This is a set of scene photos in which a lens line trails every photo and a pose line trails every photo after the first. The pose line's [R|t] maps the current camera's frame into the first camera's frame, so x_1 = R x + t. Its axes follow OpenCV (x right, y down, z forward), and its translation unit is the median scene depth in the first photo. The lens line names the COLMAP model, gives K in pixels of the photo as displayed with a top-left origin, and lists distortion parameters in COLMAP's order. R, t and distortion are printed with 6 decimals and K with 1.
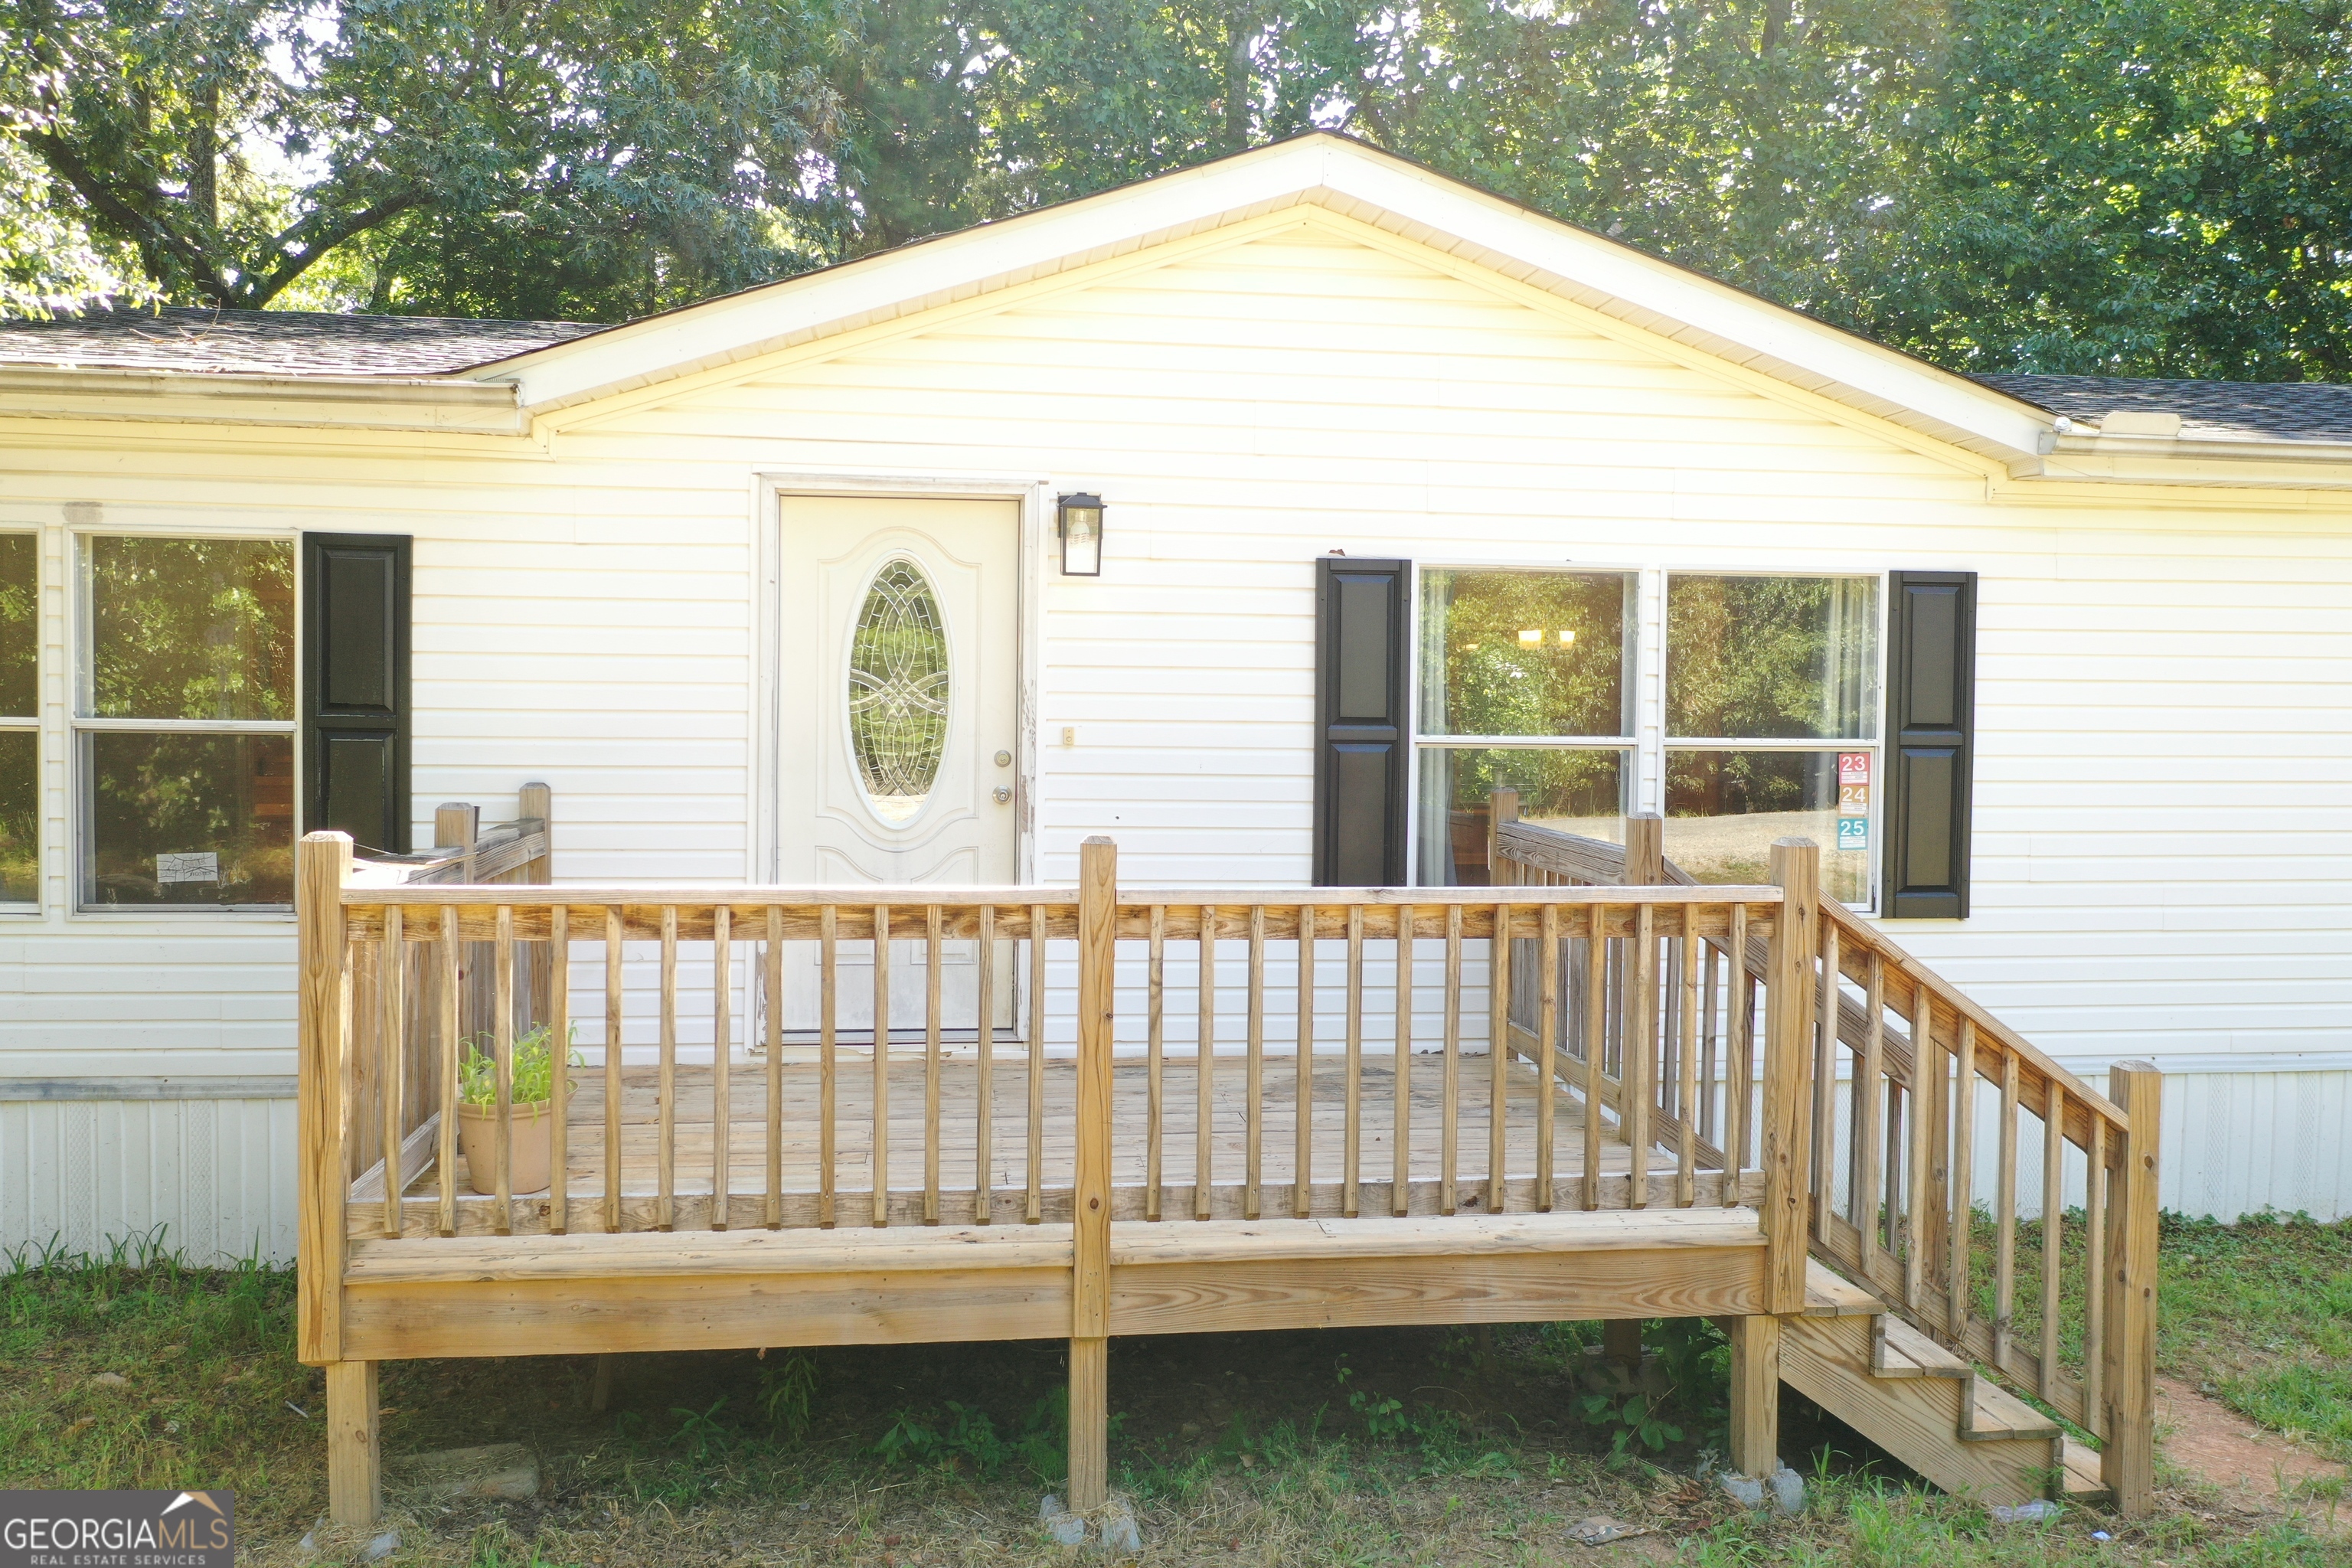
lens RADIAL K [[1869.1, 0, 1173.8], [0, 1869.1, 777.7], [0, 0, 1]] dist [0.006197, -0.002749]
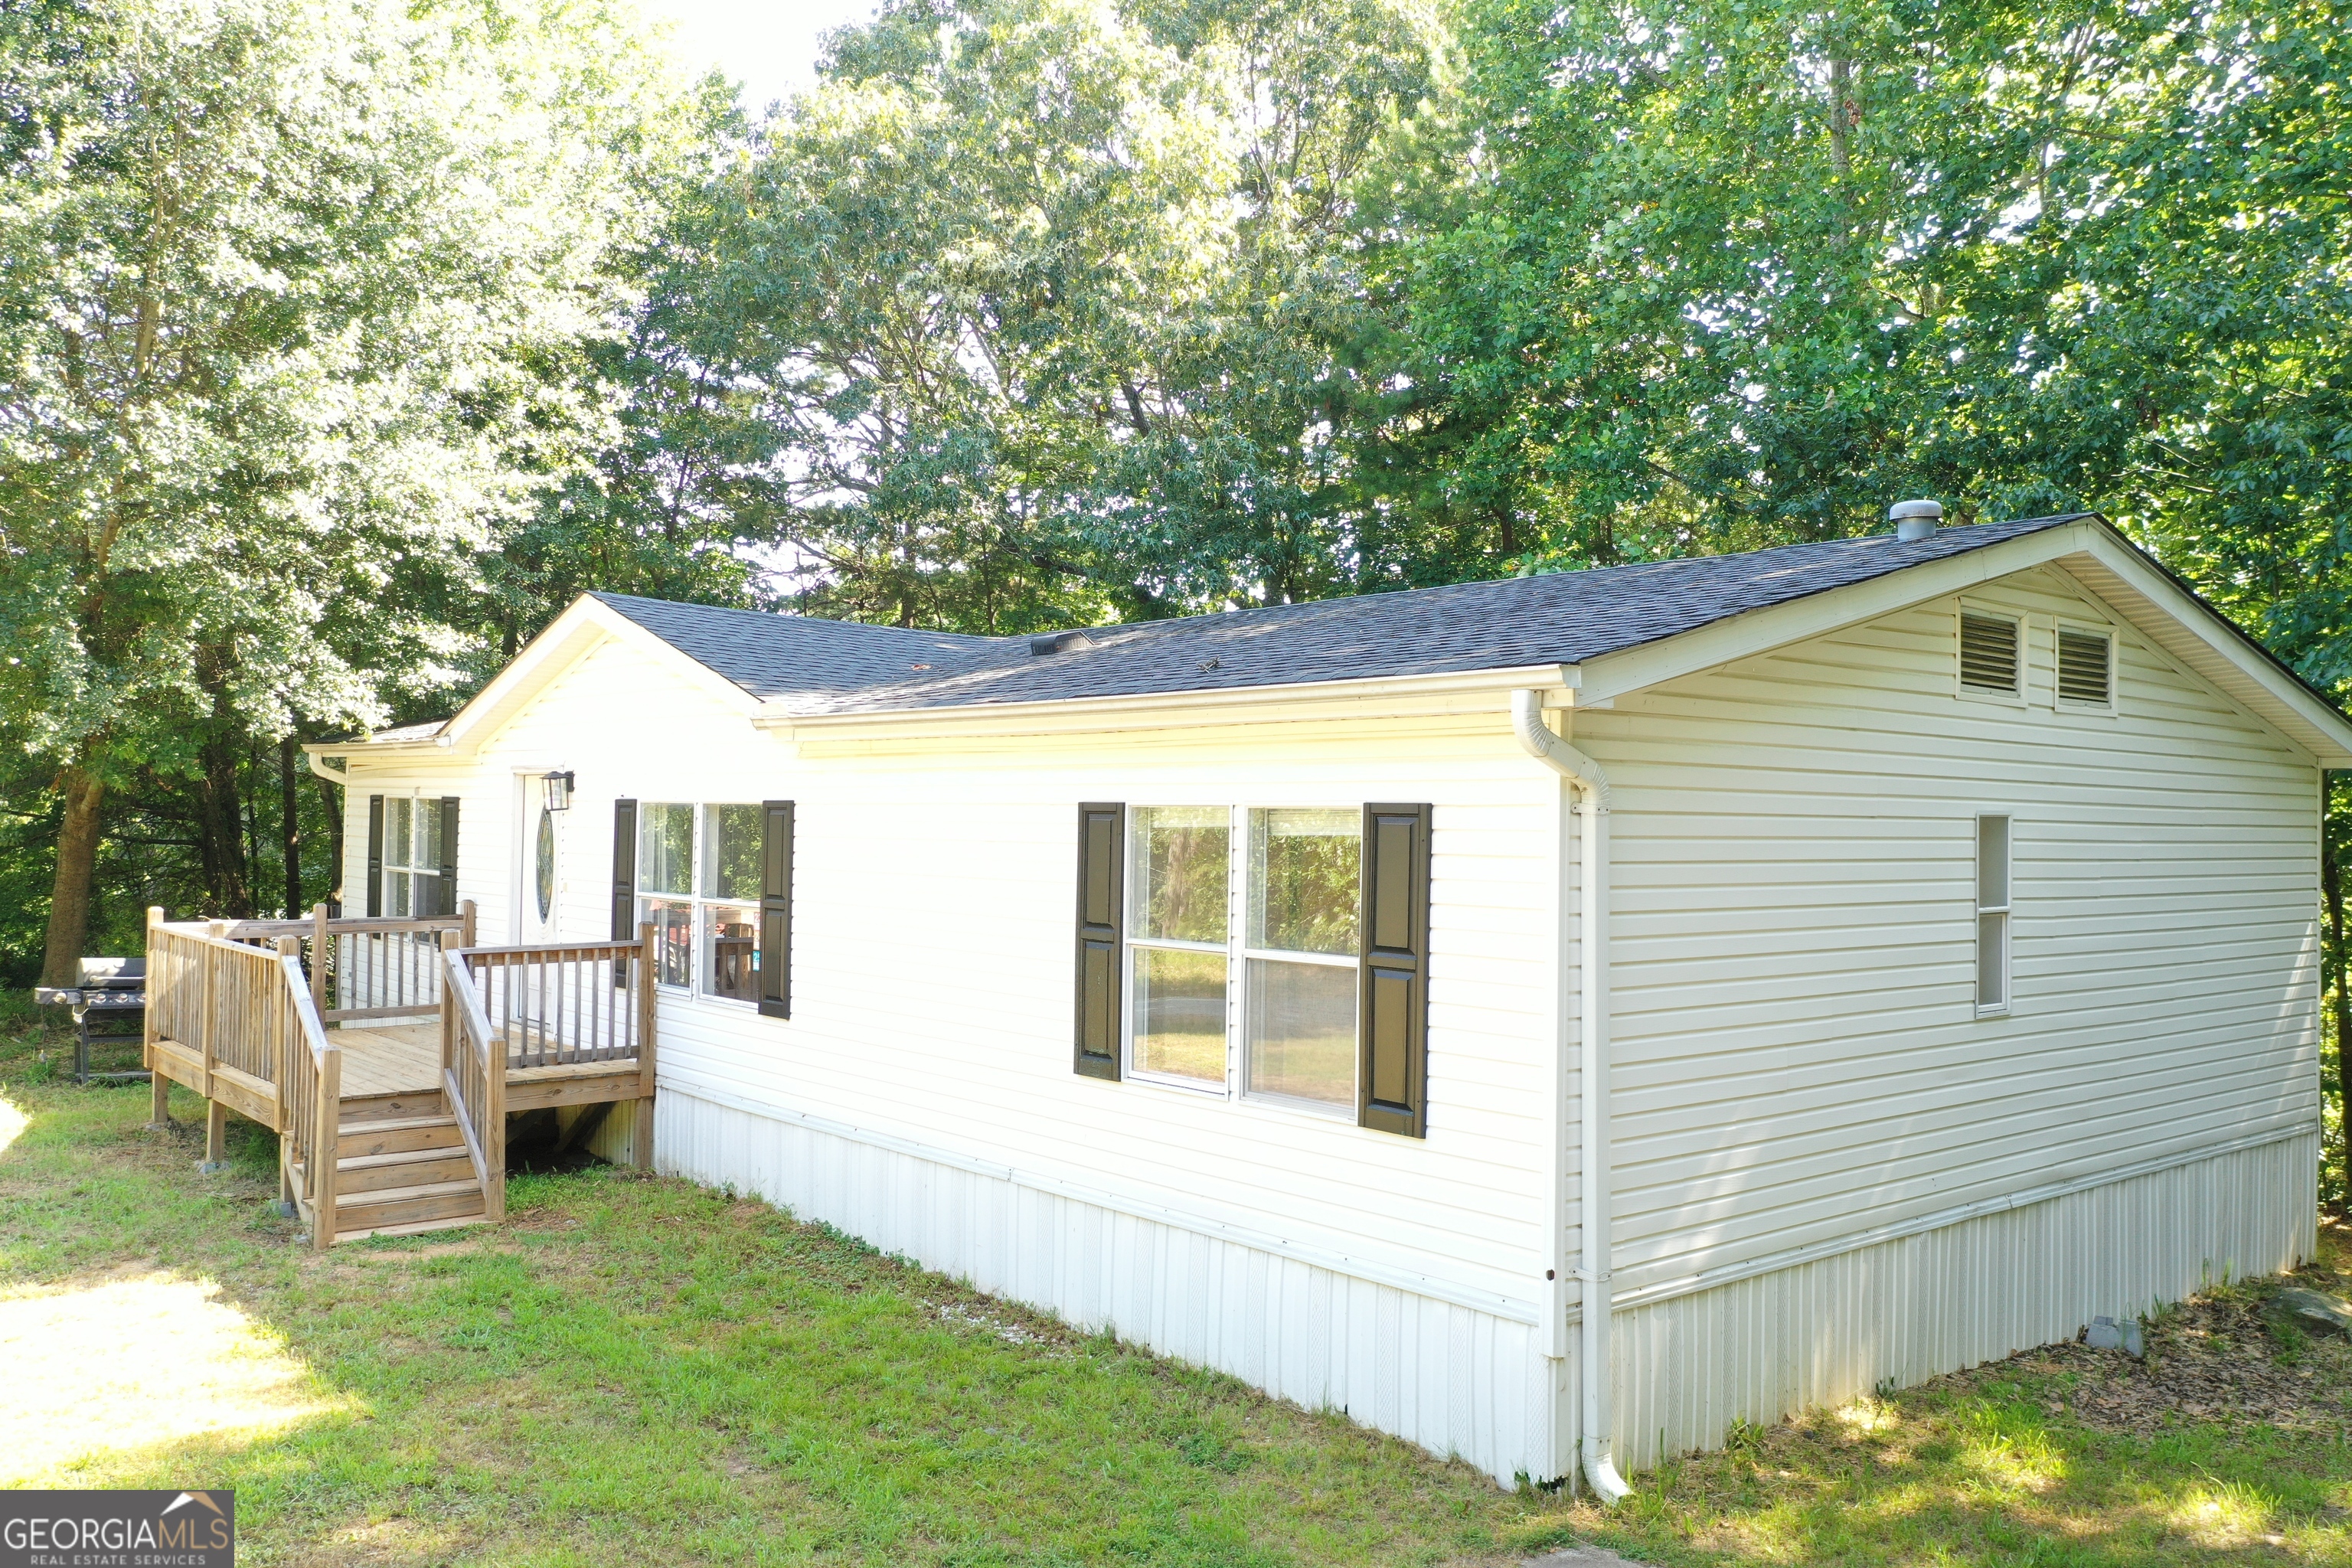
lens RADIAL K [[1869.1, 0, 1181.8], [0, 1869.1, 807.9], [0, 0, 1]] dist [0.006197, -0.002749]
pose [[0.541746, -0.006583, -0.840517, 2.191525], [-0.040484, 0.998604, -0.033914, -0.071231], [0.839567, 0.052400, 0.540723, 0.478415]]
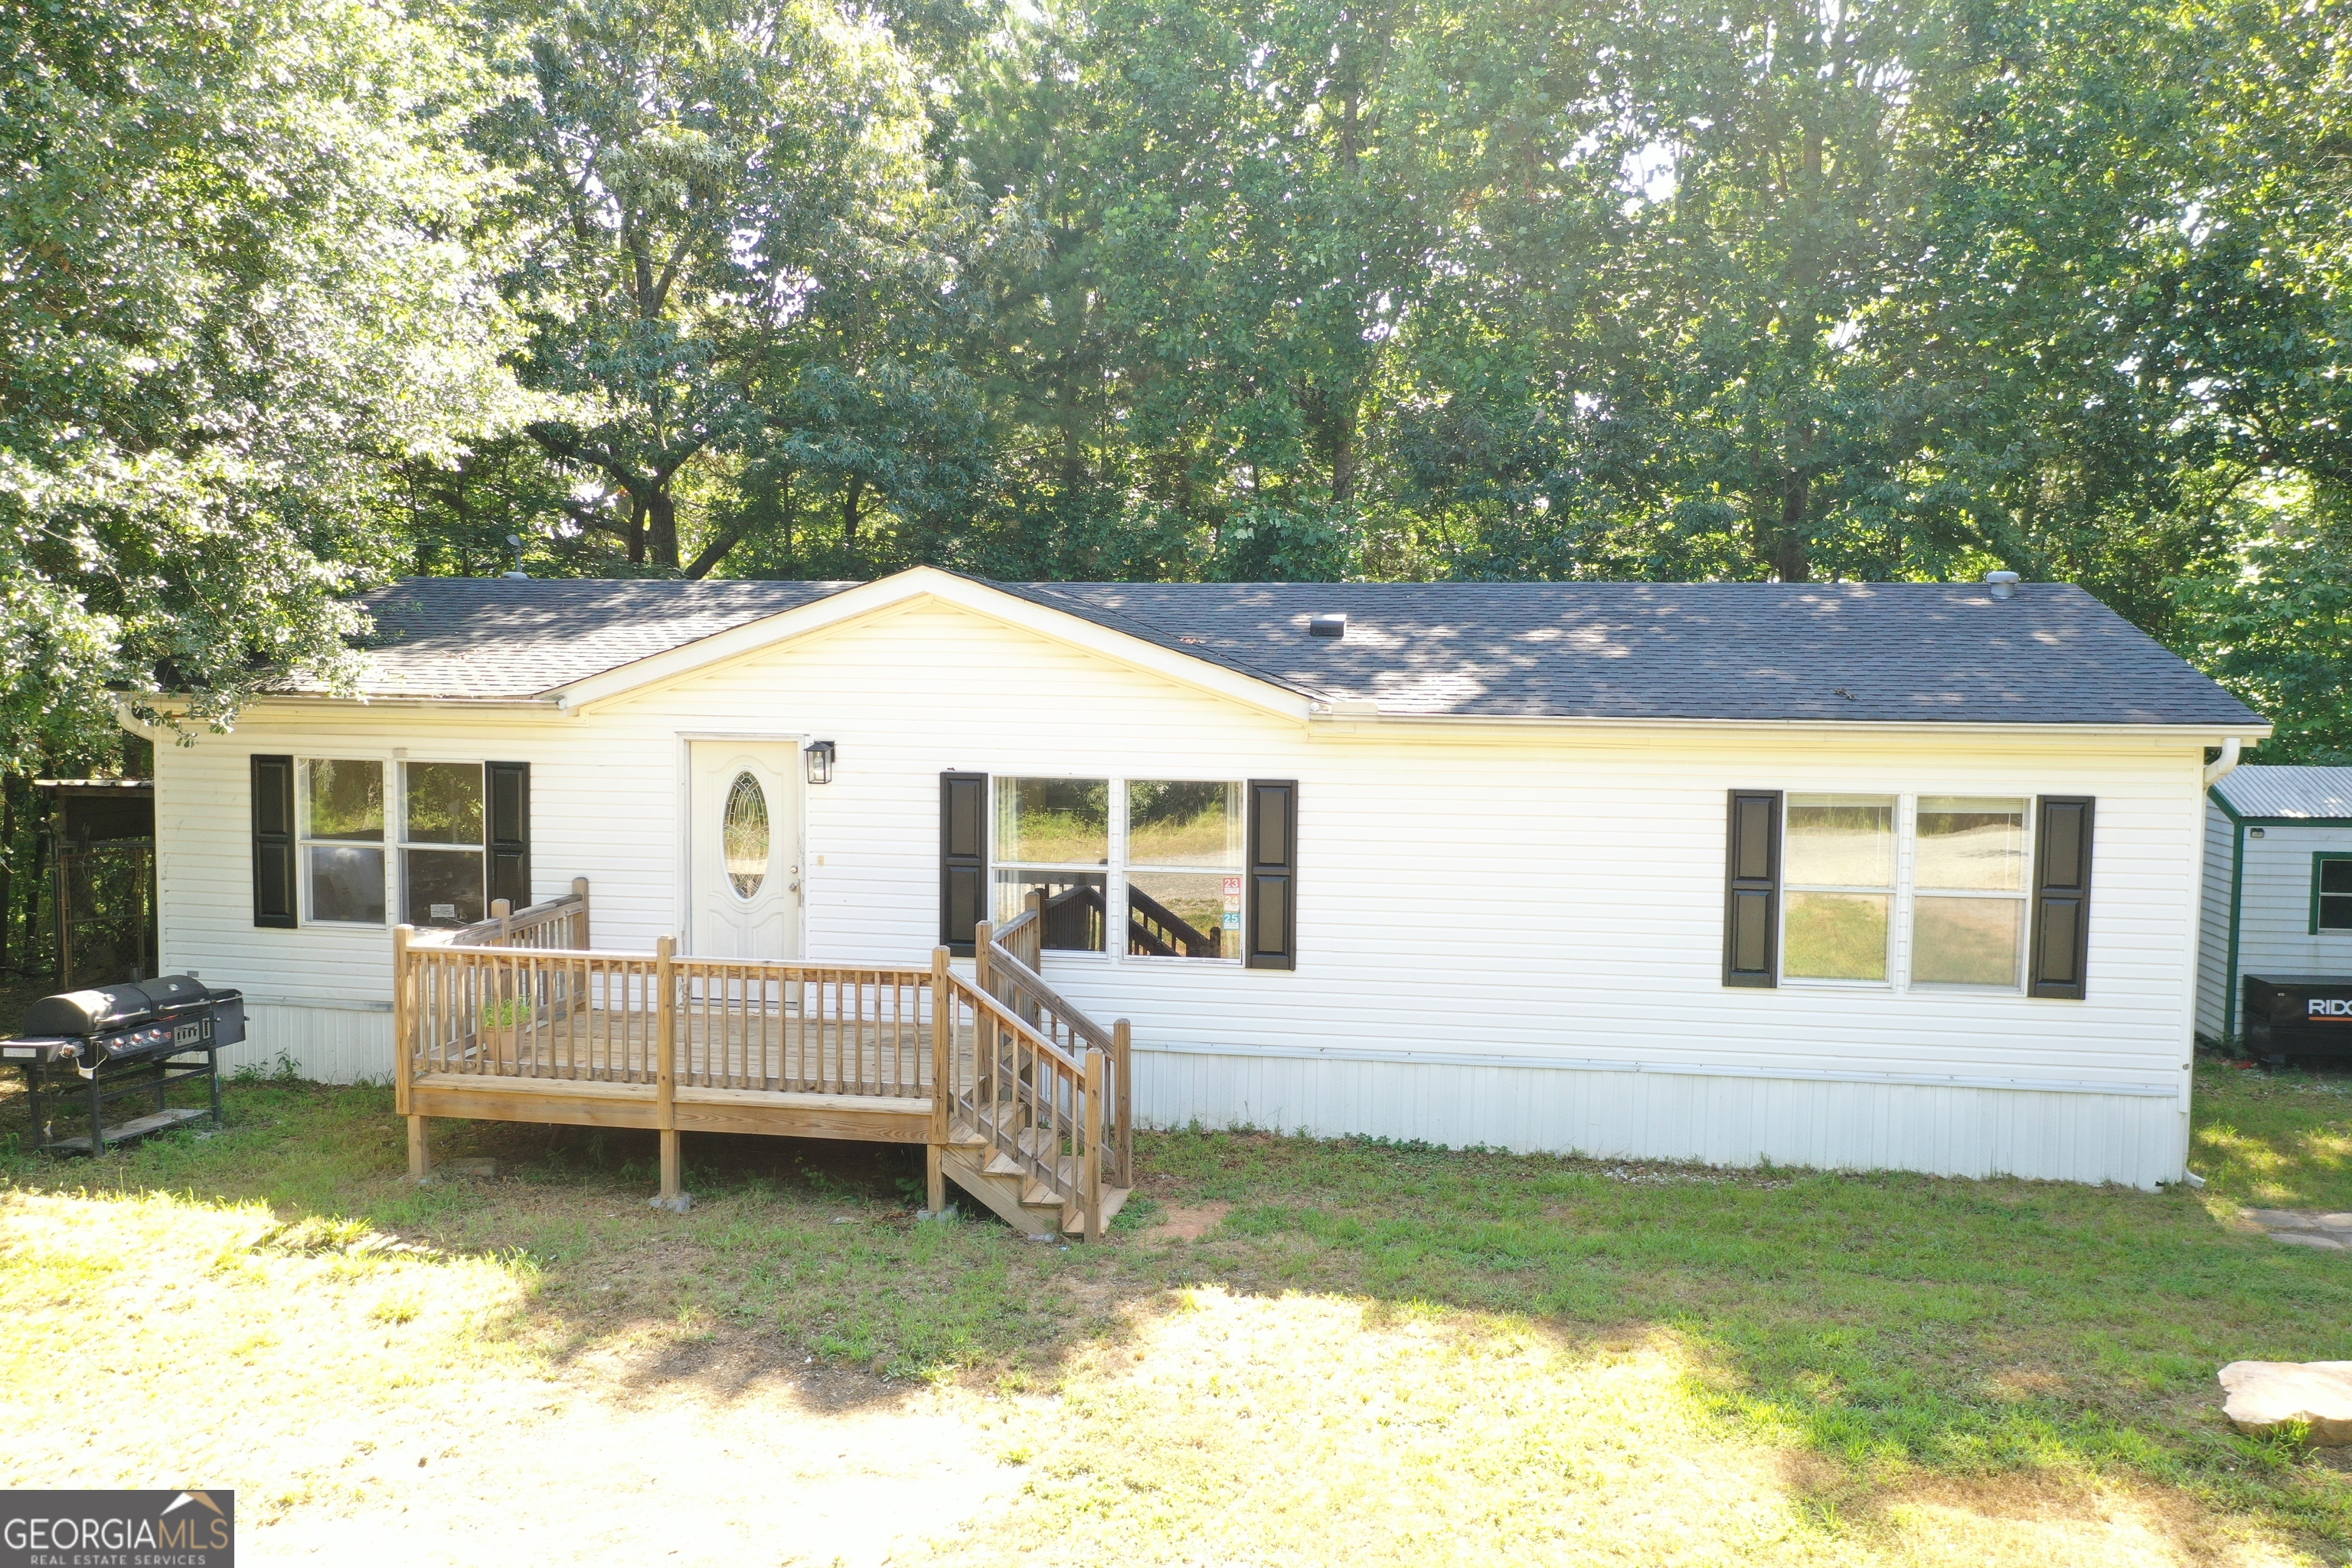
lens RADIAL K [[1869.1, 0, 1173.1], [0, 1869.1, 787.4], [0, 0, 1]] dist [0.006197, -0.002749]
pose [[0.955405, 0.020772, -0.294566, 0.958035], [-0.010133, 0.999242, 0.037599, -0.192011], [0.295124, -0.032937, 0.954891, -0.863142]]
